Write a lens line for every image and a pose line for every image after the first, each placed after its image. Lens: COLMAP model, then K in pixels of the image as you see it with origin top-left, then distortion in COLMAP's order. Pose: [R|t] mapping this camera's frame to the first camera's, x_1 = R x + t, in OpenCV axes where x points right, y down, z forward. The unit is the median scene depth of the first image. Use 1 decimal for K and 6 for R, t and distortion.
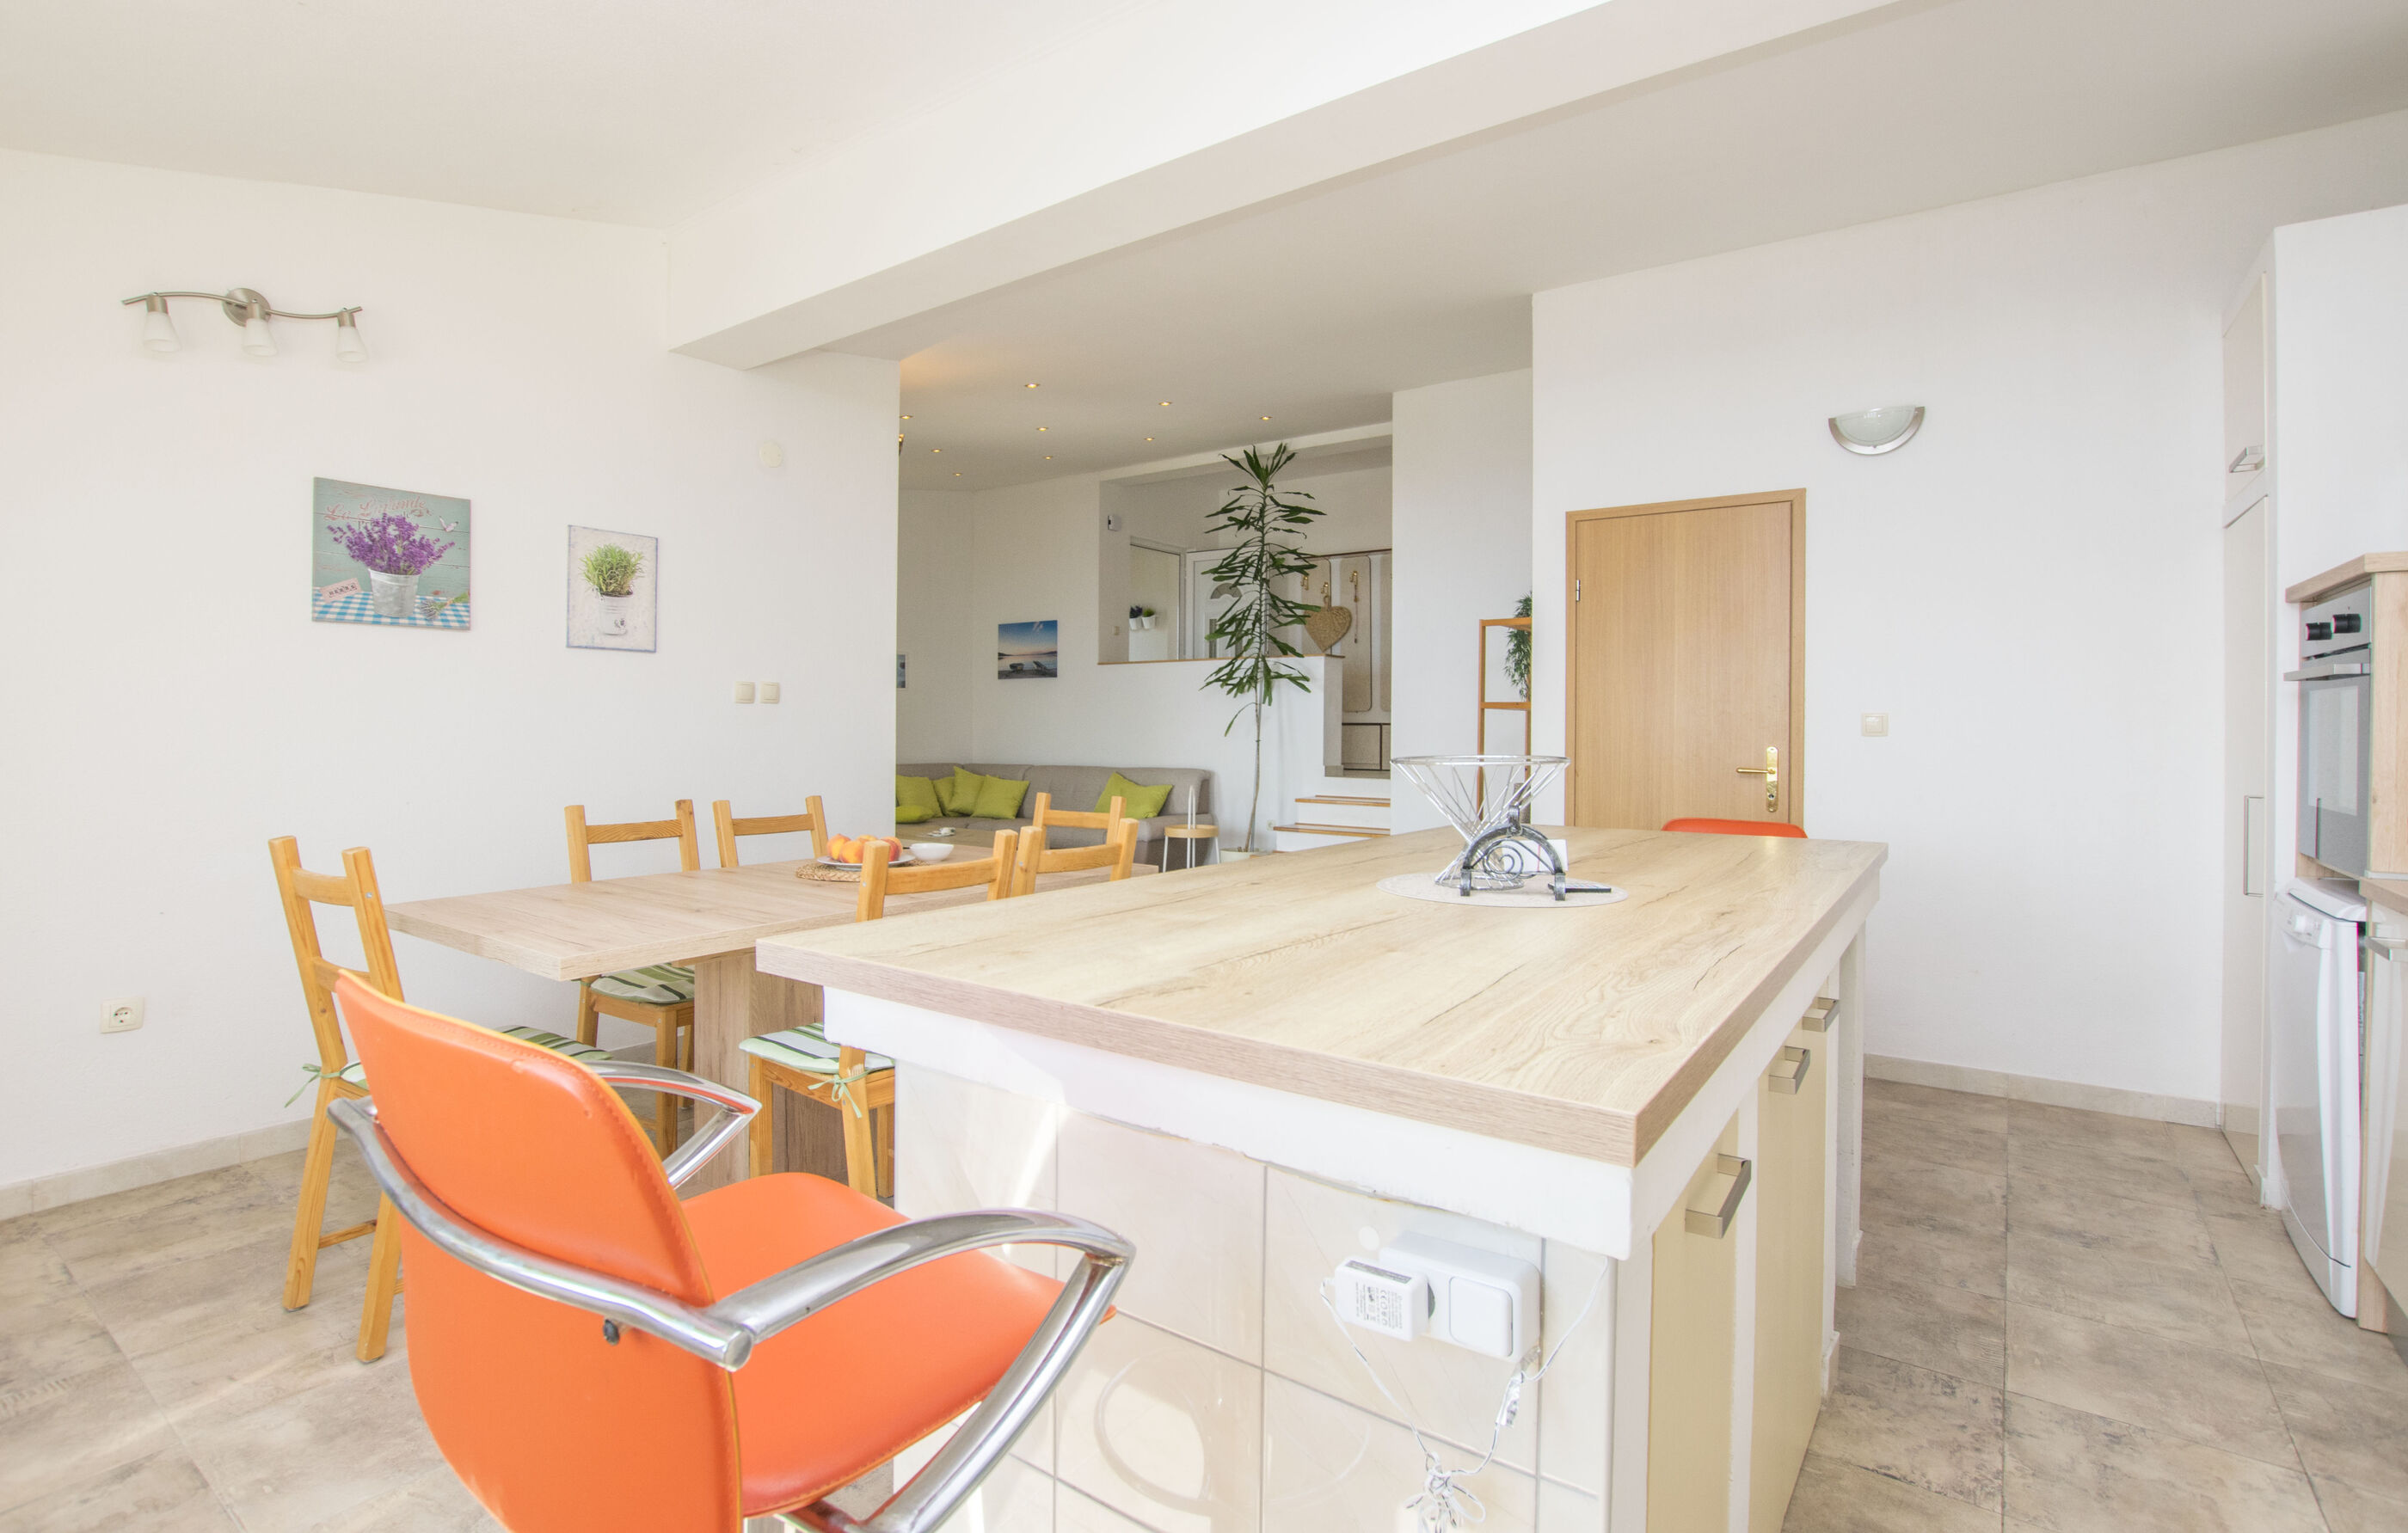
lens RADIAL K [[1193.9, 0, 1204.0], [0, 1193.9, 766.5], [0, 0, 1]] dist [-0.032786, 0.001065]
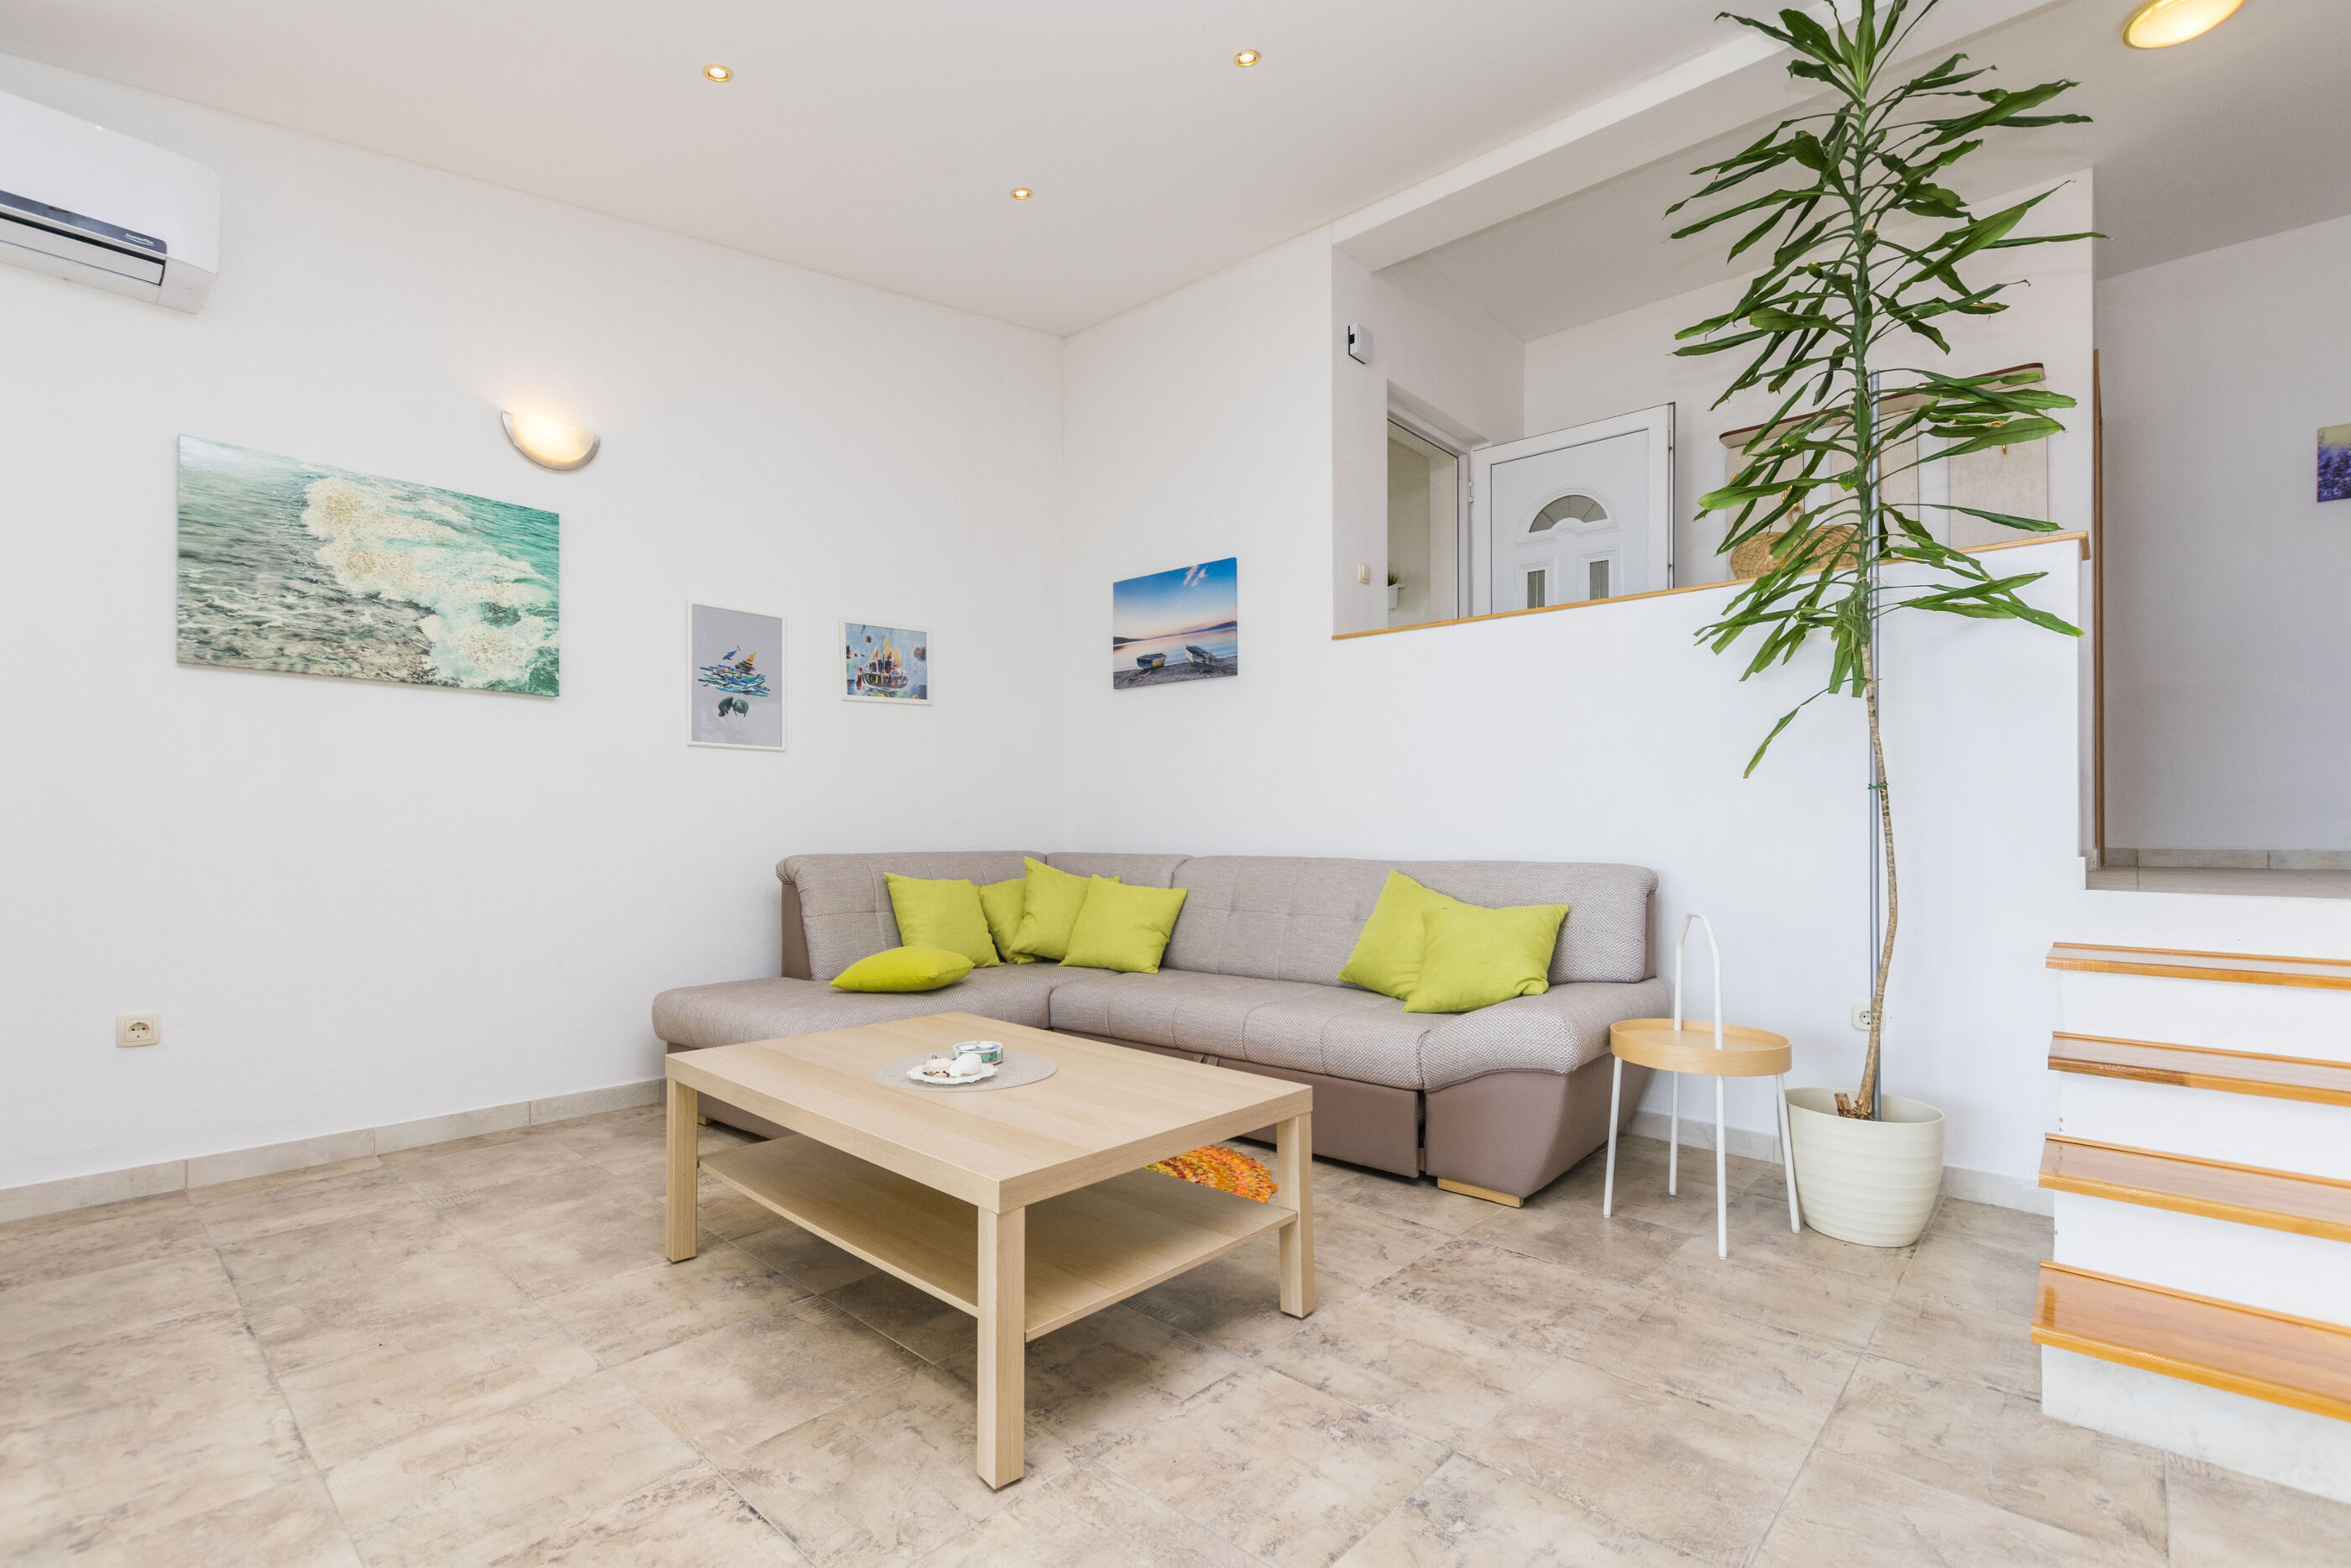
lens RADIAL K [[1083.3, 0, 1181.4], [0, 1083.3, 848.9], [0, 0, 1]] dist [0.000724, -0.000919]
pose [[0.997120, 0.004732, -0.075697, -0.130146], [-0.005630, 0.999916, -0.011644, 0.001446], [0.075635, 0.012037, 0.997063, 0.650232]]
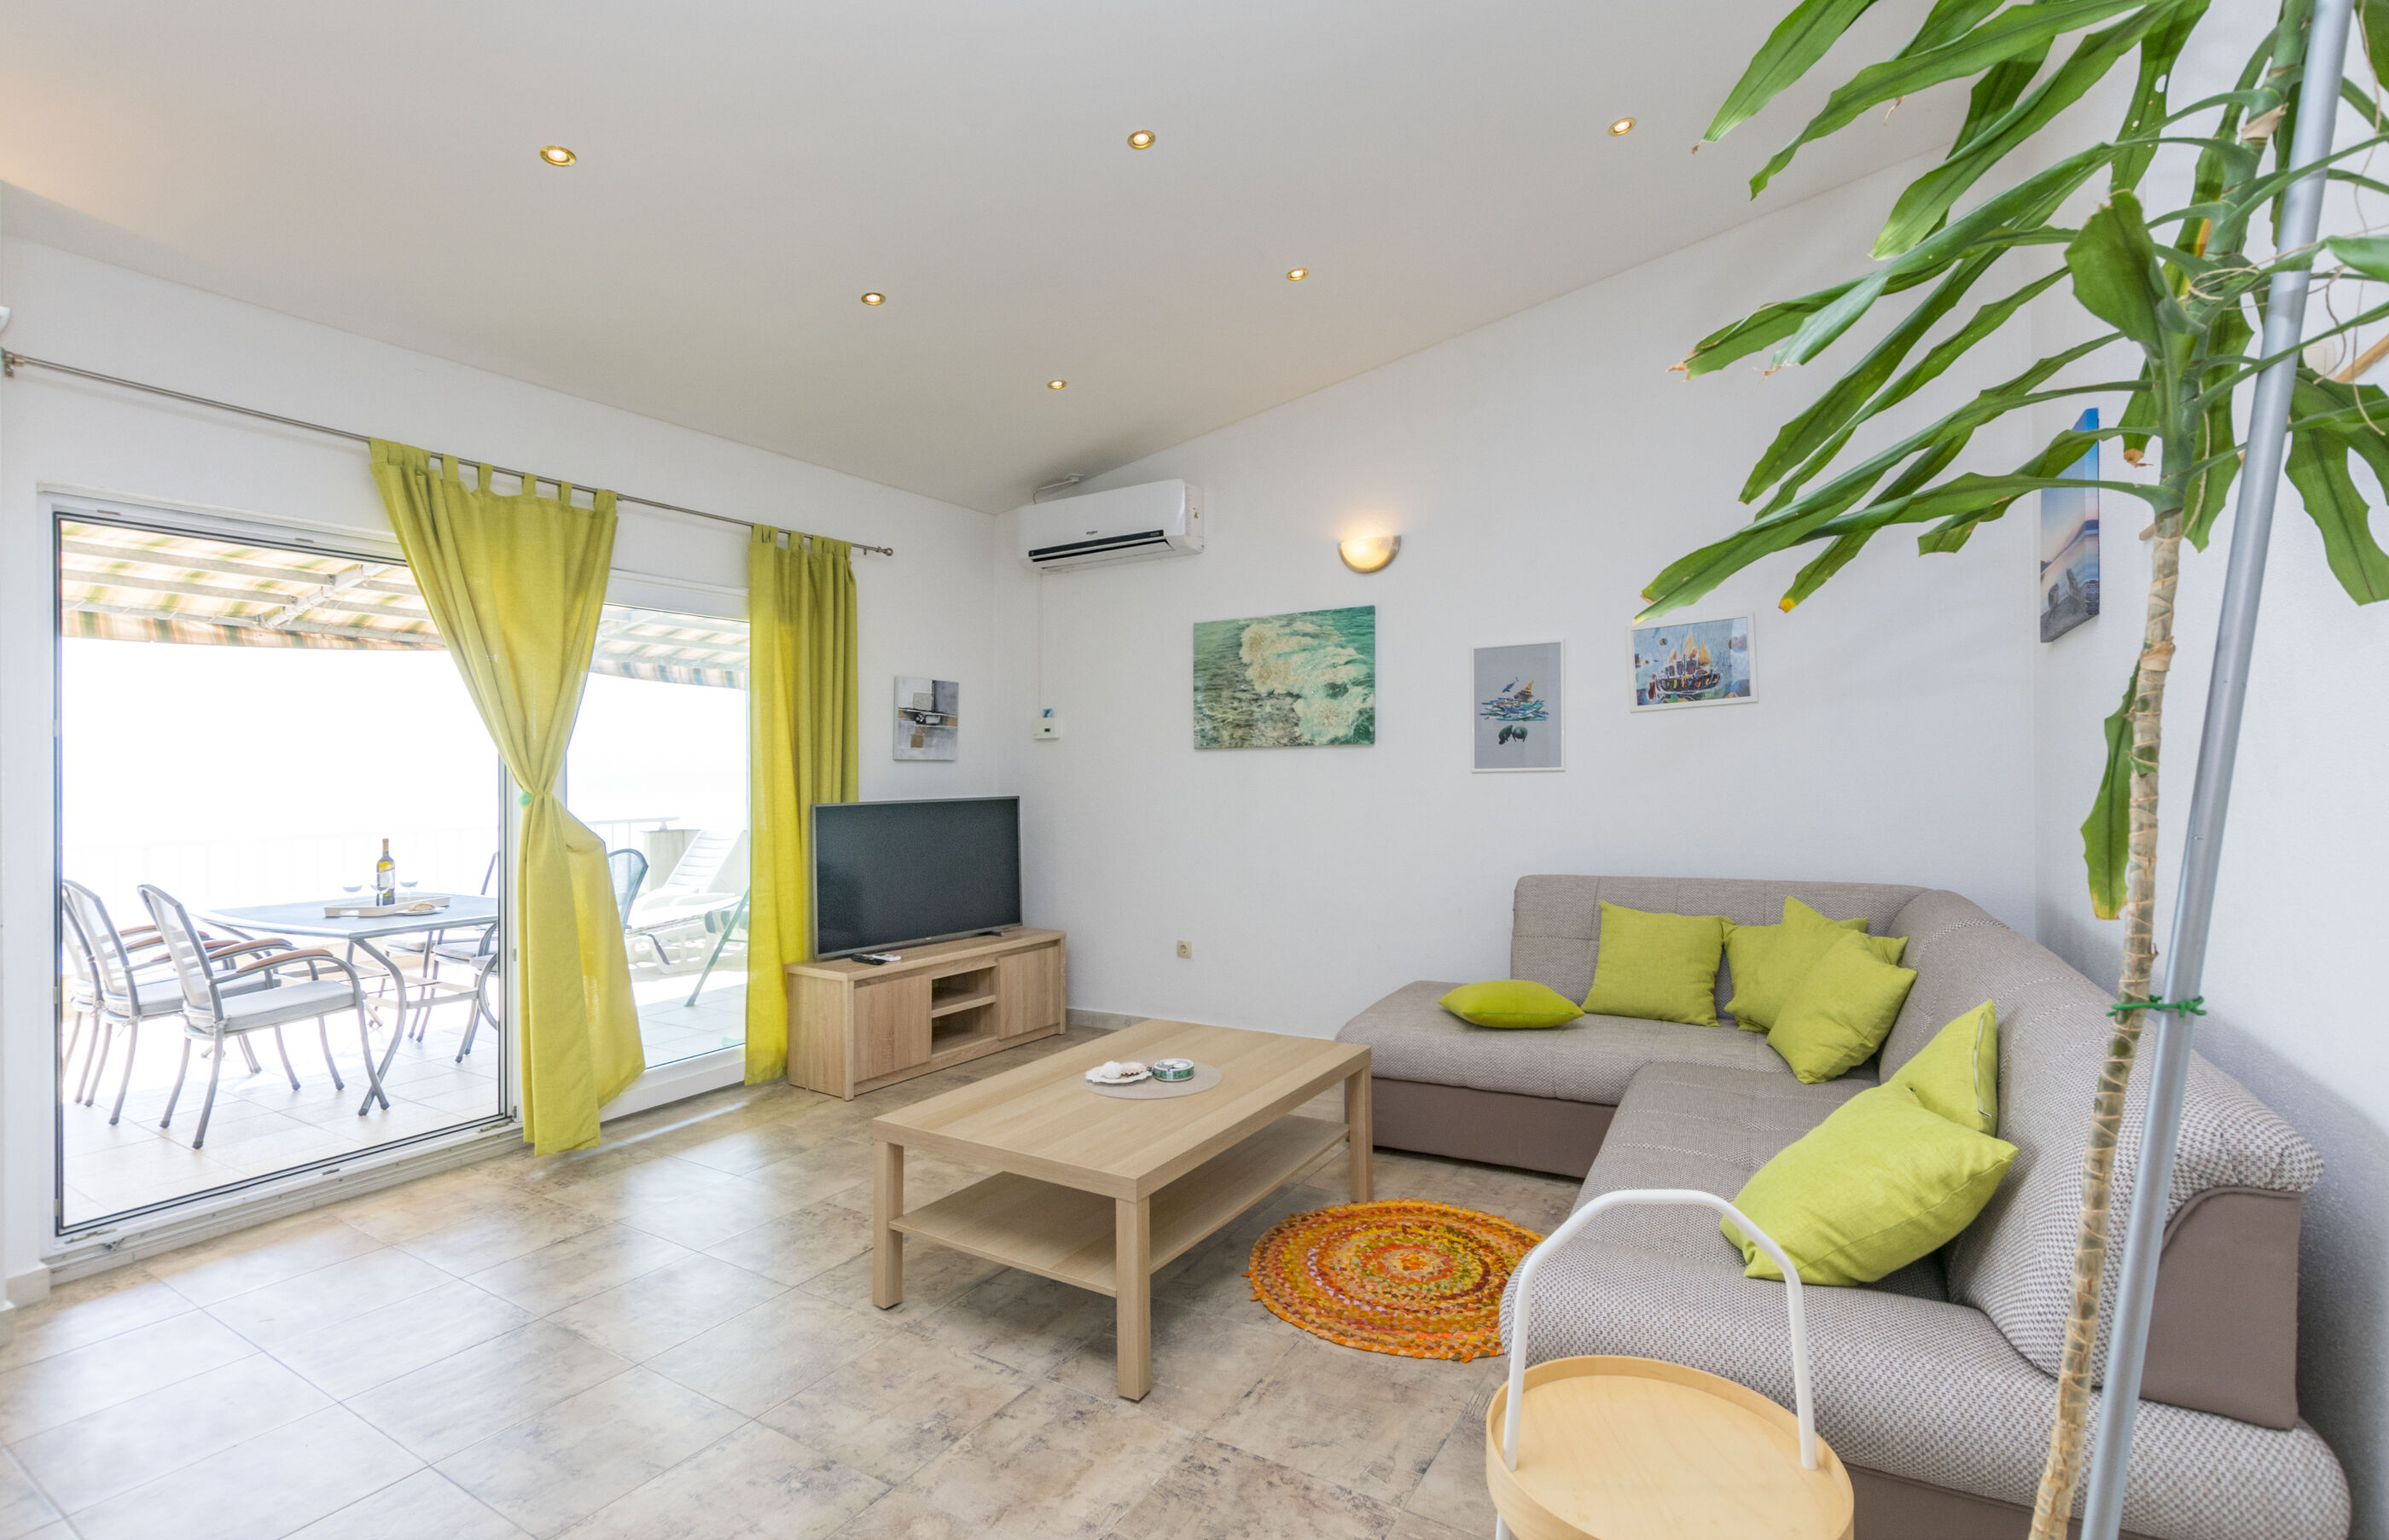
lens RADIAL K [[1055.8, 0, 1108.1], [0, 1055.8, 779.7], [0, 0, 1]] dist [0.003041, 0.000320]
pose [[0.057489, -0.002868, -0.998342, 0.126678], [-0.007647, 0.999965, -0.003313, -0.039135], [0.998317, 0.007825, 0.057465, 0.879706]]
